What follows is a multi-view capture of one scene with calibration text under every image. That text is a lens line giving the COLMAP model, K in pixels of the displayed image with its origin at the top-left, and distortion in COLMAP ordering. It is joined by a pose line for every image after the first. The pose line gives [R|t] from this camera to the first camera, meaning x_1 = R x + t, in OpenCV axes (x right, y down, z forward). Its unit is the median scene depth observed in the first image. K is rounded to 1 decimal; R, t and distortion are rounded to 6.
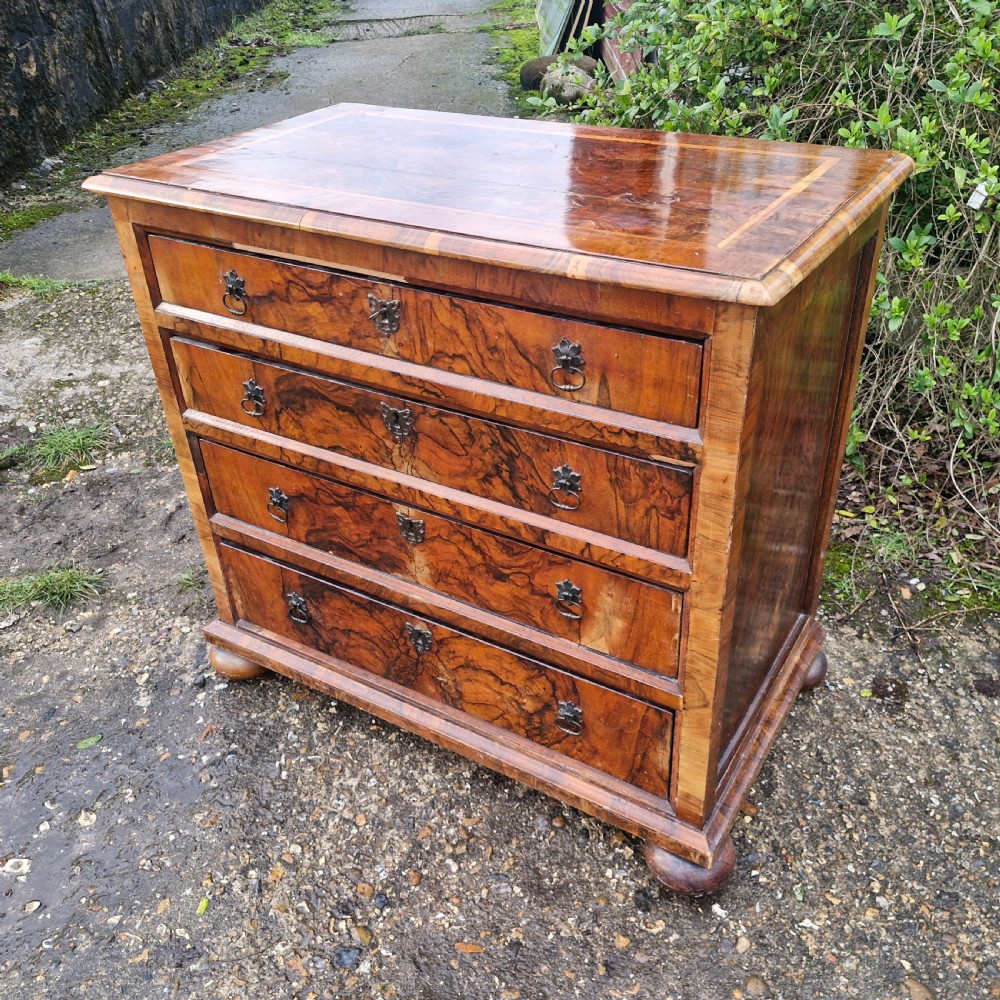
lens RADIAL K [[955.1, 0, 518.8], [0, 955.1, 514.1], [0, 0, 1]] dist [0.051990, 0.000000]
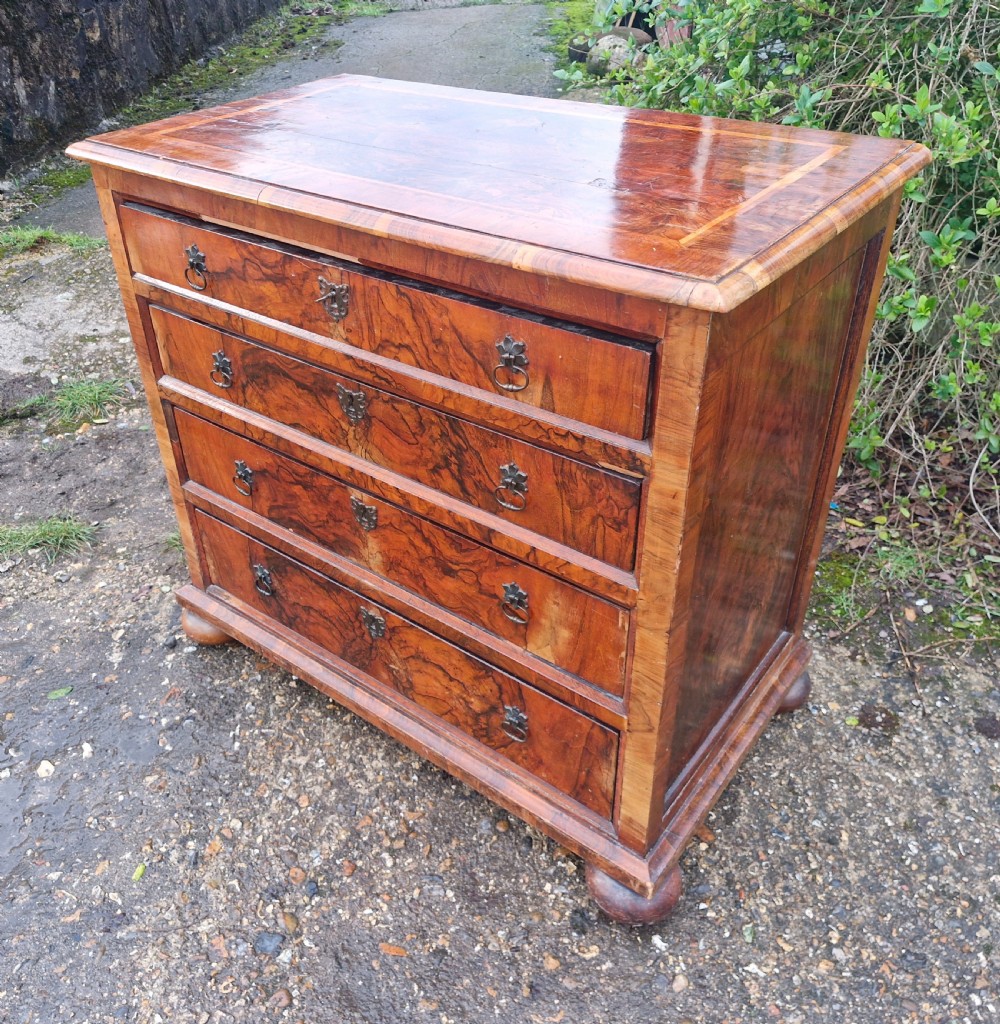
lens RADIAL K [[942.8, 0, 450.5], [0, 942.8, 483.0], [0, 0, 1]] dist [0.036897, 0.000000]
pose [[0.991375, 0.070361, -0.110564, 0.071448], [-0.069772, 0.997521, 0.009198, -0.028338], [0.110937, -0.001404, 0.993826, 0.051288]]
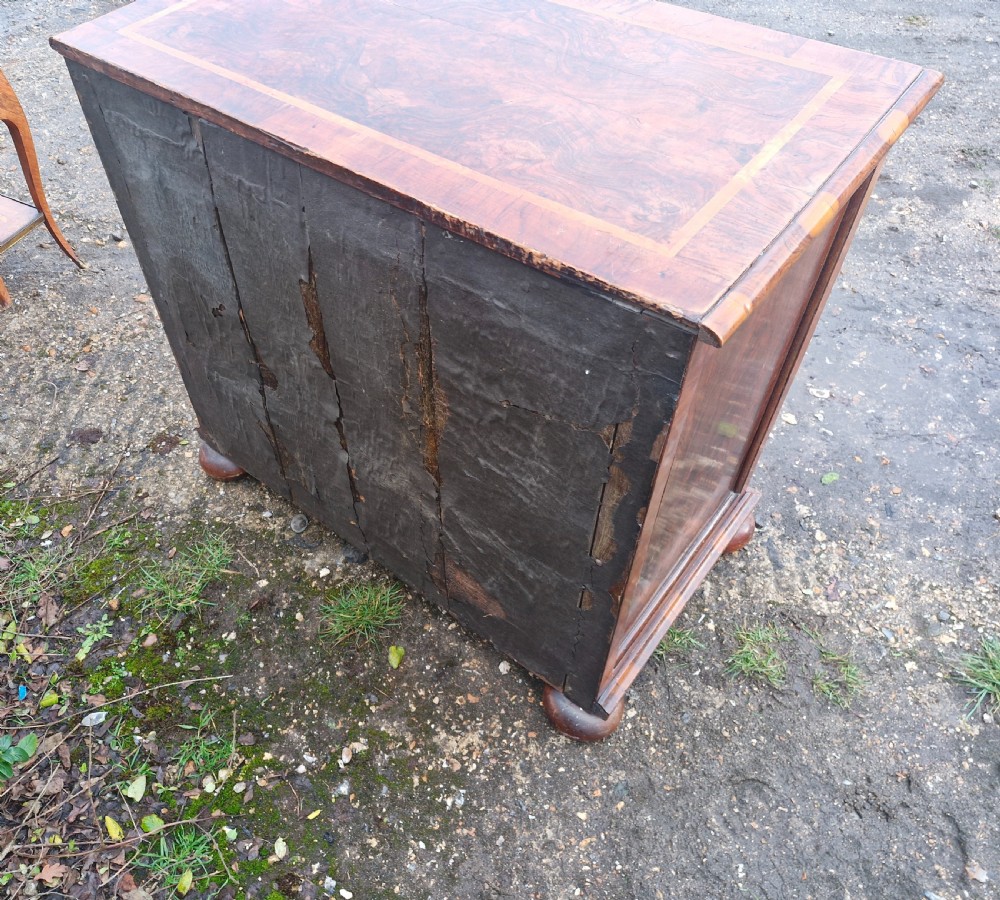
lens RADIAL K [[837.2, 0, 402.0], [0, 837.2, 454.8], [0, 0, 1]] dist [0.021863, -0.018150]
pose [[-0.984168, -0.057411, 0.167682, -0.120657], [0.160594, 0.111424, 0.980711, -0.962258], [-0.074987, 0.992113, -0.100441, 1.271611]]
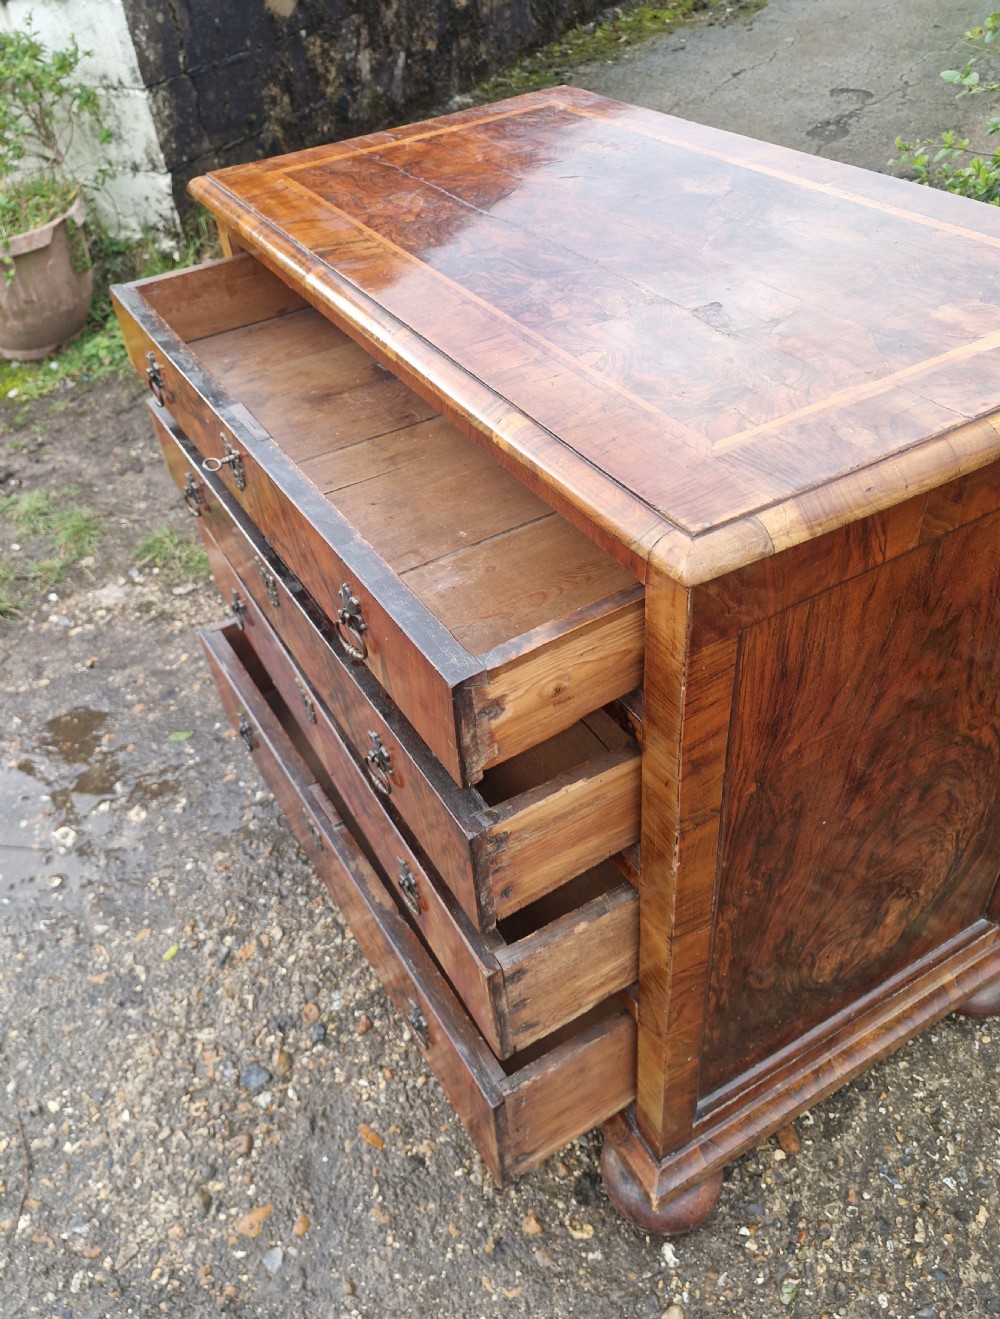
lens RADIAL K [[1030.9, 0, 464.0], [0, 1030.9, 596.7], [0, 0, 1]] dist [0.021702, -0.011309]
pose [[0.862463, 0.275759, -0.424398, 0.251352], [-0.229463, 0.960449, 0.157750, -0.156712], [0.451114, -0.038670, 0.891628, 0.214855]]
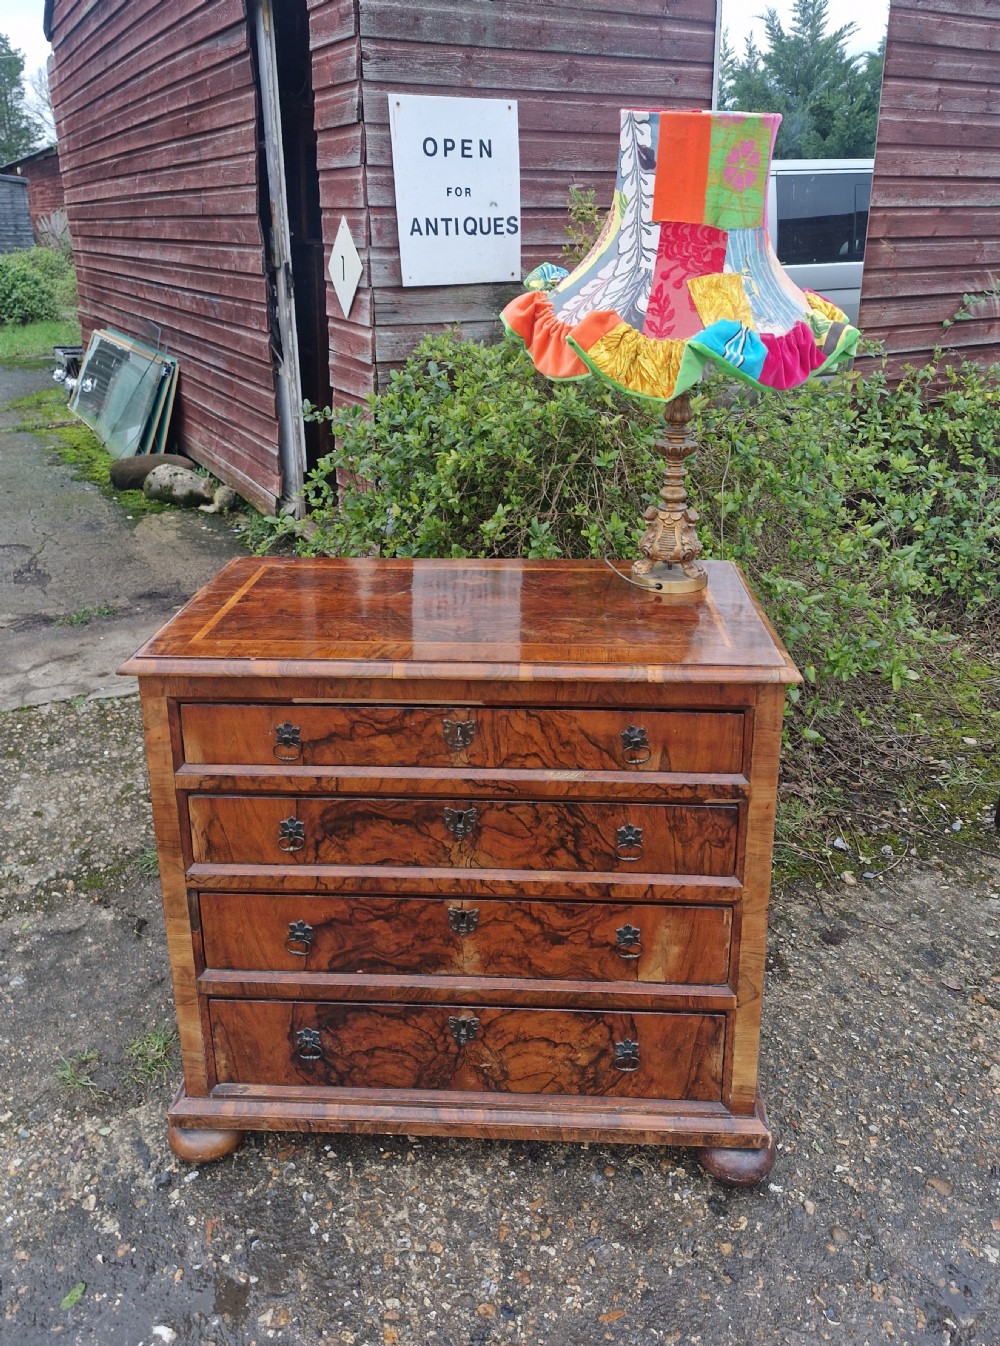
lens RADIAL K [[1029.5, 0, 503.6], [0, 1029.5, 583.7], [0, 0, 1]] dist [0.040557, -0.040060]
pose [[0.880156, -0.117076, 0.460020, -0.523769], [0.241724, 0.944587, -0.222092, -0.068555], [-0.408527, 0.306674, 0.859684, -0.143842]]
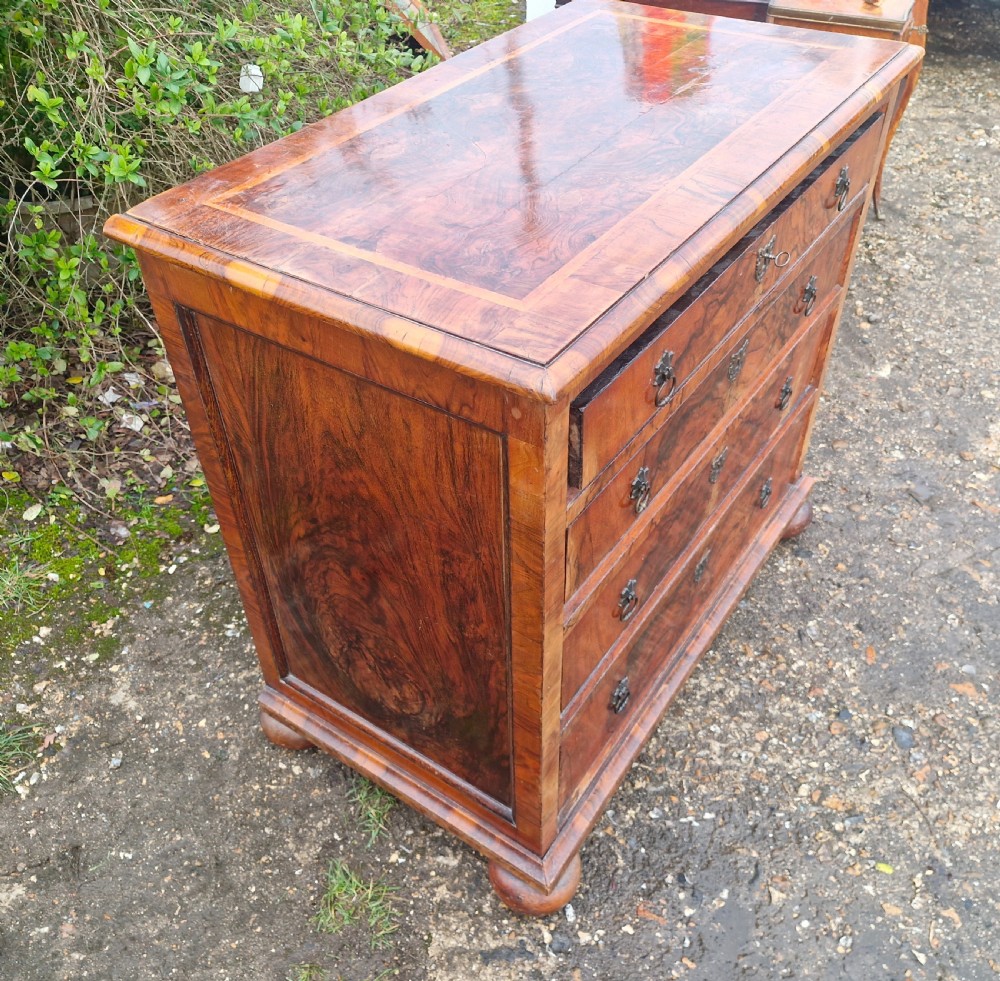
lens RADIAL K [[937.2, 0, 482.4], [0, 937.2, 490.2], [0, 0, 1]] dist [0.031528, 0.000000]
pose [[0.067332, -0.635805, 0.768907, -0.812371], [0.575411, 0.654327, 0.490671, -0.533421], [-0.815088, 0.409400, 0.409907, 0.741751]]
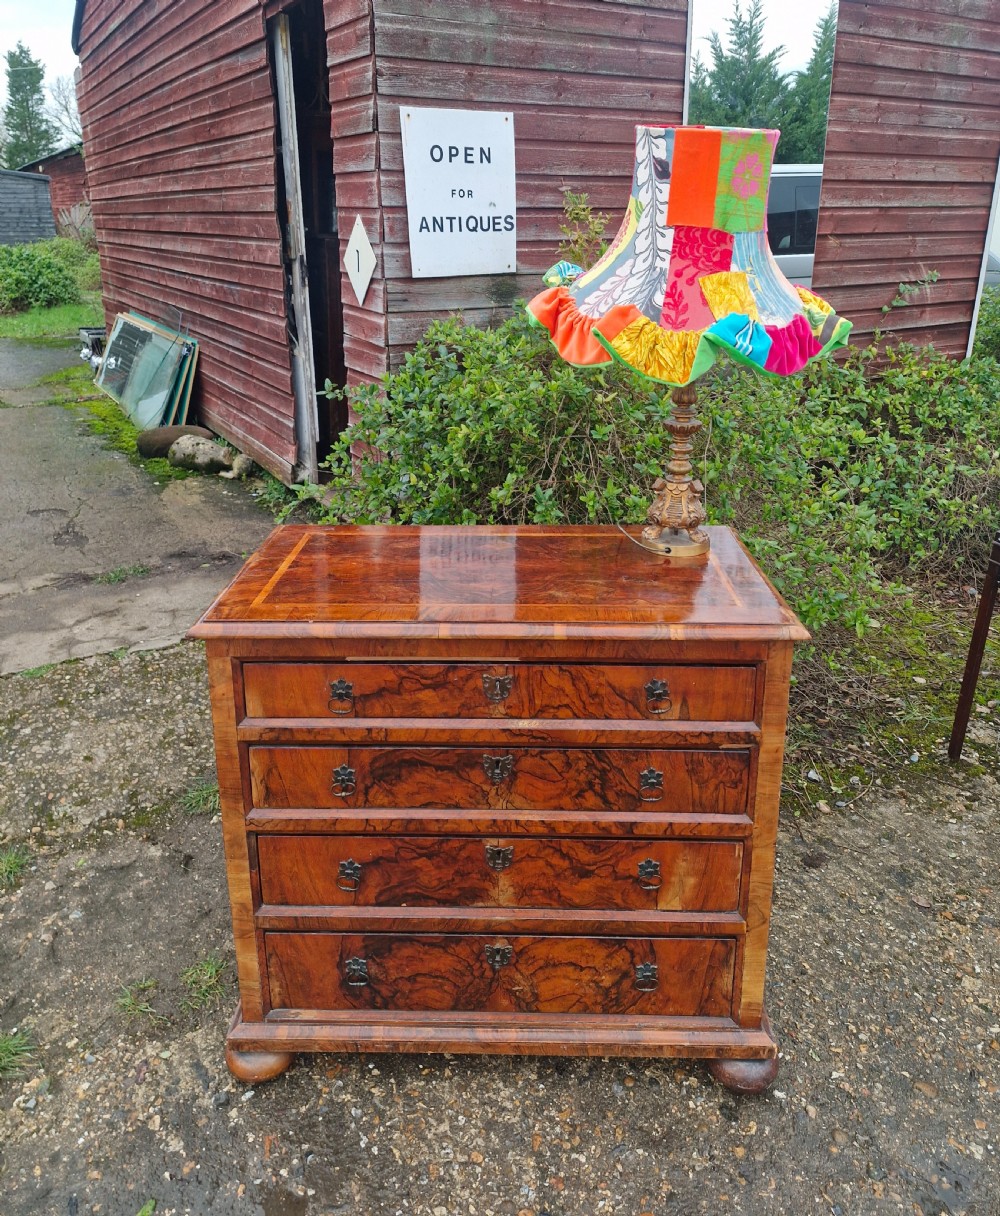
lens RADIAL K [[917.0, 0, 501.8], [0, 917.0, 524.4], [0, 0, 1]] dist [0.033651, -0.028227]
pose [[0.866473, -0.116729, 0.485386, -0.571906], [0.254024, 0.940089, -0.227384, -0.104434], [-0.429764, 0.320322, 0.844214, -0.107362]]
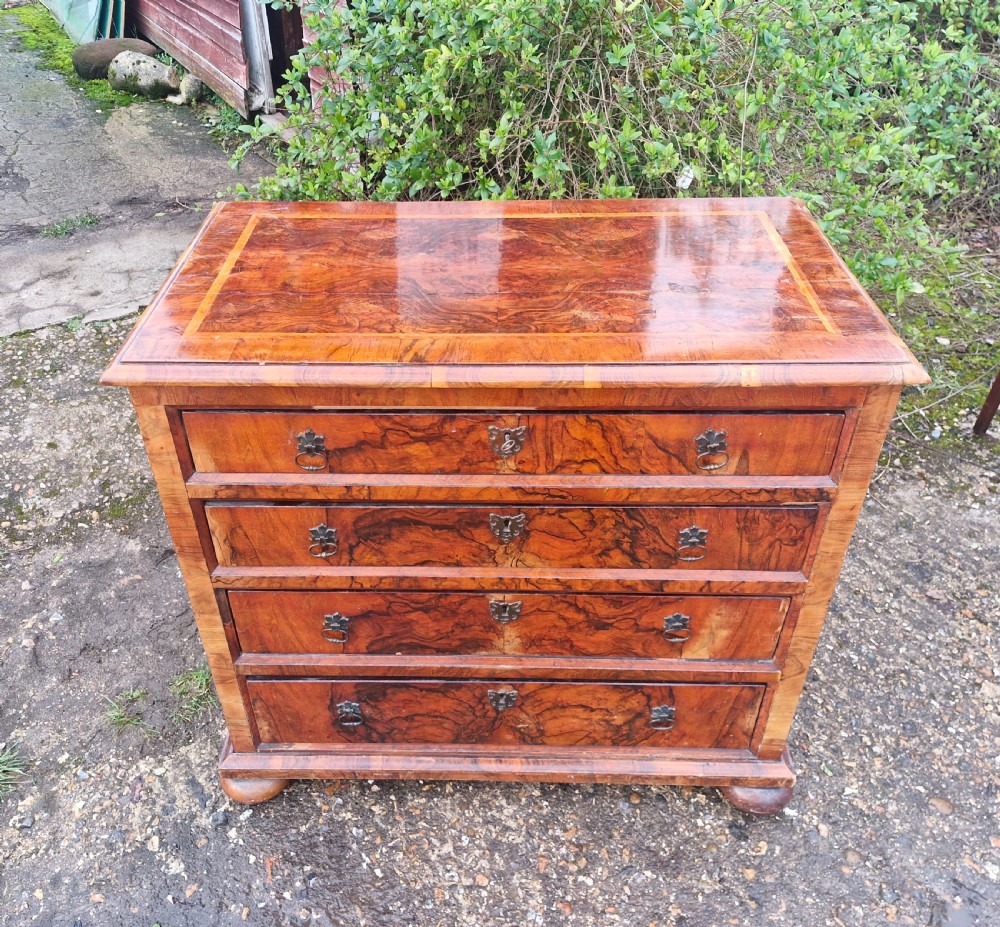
lens RADIAL K [[859.5, 0, 465.1], [0, 859.5, 451.7], [0, 0, 1]] dist [0.076869, -0.097096]
pose [[0.869303, -0.282333, 0.405710, -0.446018], [0.262590, 0.959193, 0.104858, -0.242730], [-0.418759, 0.015382, 0.907967, 0.139088]]
